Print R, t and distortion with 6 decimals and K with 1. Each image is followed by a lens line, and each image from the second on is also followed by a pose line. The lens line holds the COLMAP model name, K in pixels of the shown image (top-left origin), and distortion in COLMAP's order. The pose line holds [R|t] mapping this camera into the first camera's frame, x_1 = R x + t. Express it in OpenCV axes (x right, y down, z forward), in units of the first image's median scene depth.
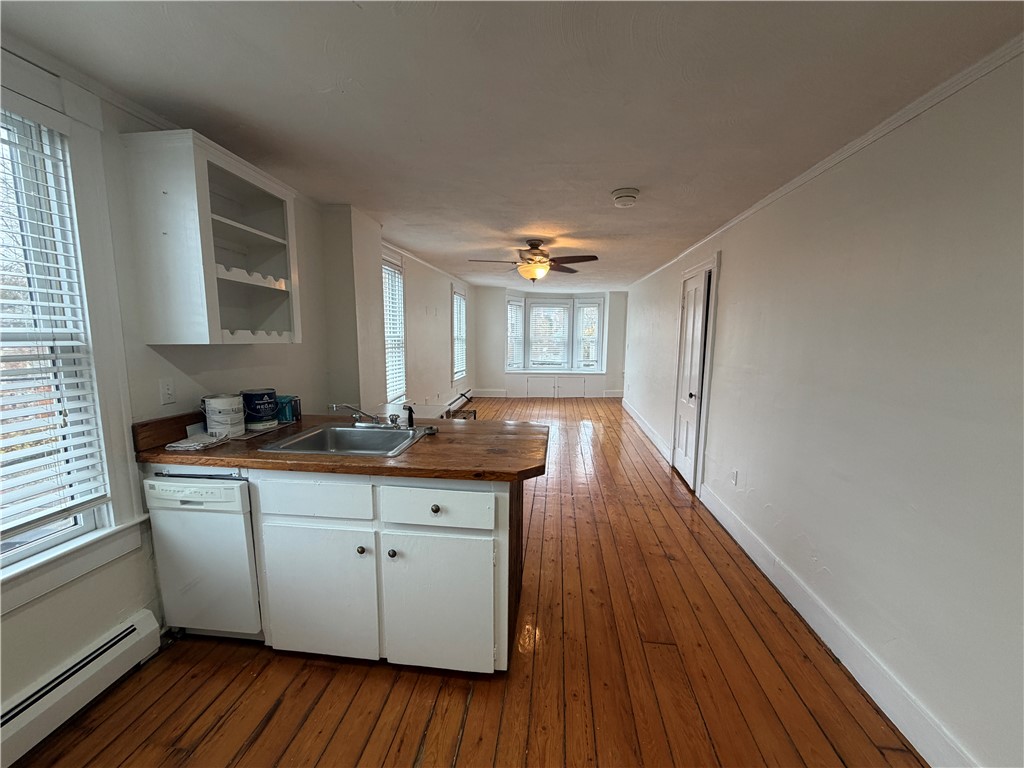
lens RADIAL K [[407.4, 0, 511.4], [0, 407.4, 386.0], [0, 0, 1]] dist [0.001658, -0.000917]
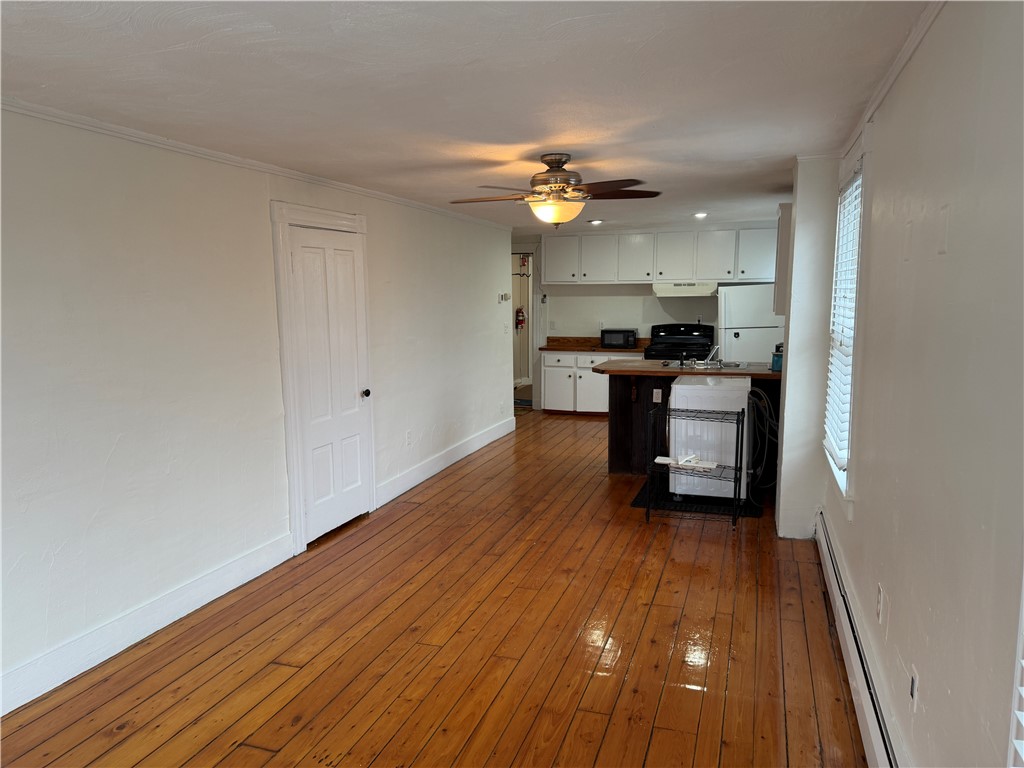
lens RADIAL K [[715.8, 0, 510.4], [0, 715.8, 388.0], [0, 0, 1]] dist [0.064921, -0.077417]
pose [[-0.976147, -0.029362, 0.215115, -0.248882], [0.028781, 0.964568, 0.262262, -0.718313], [-0.215194, 0.262197, -0.940715, 4.793450]]
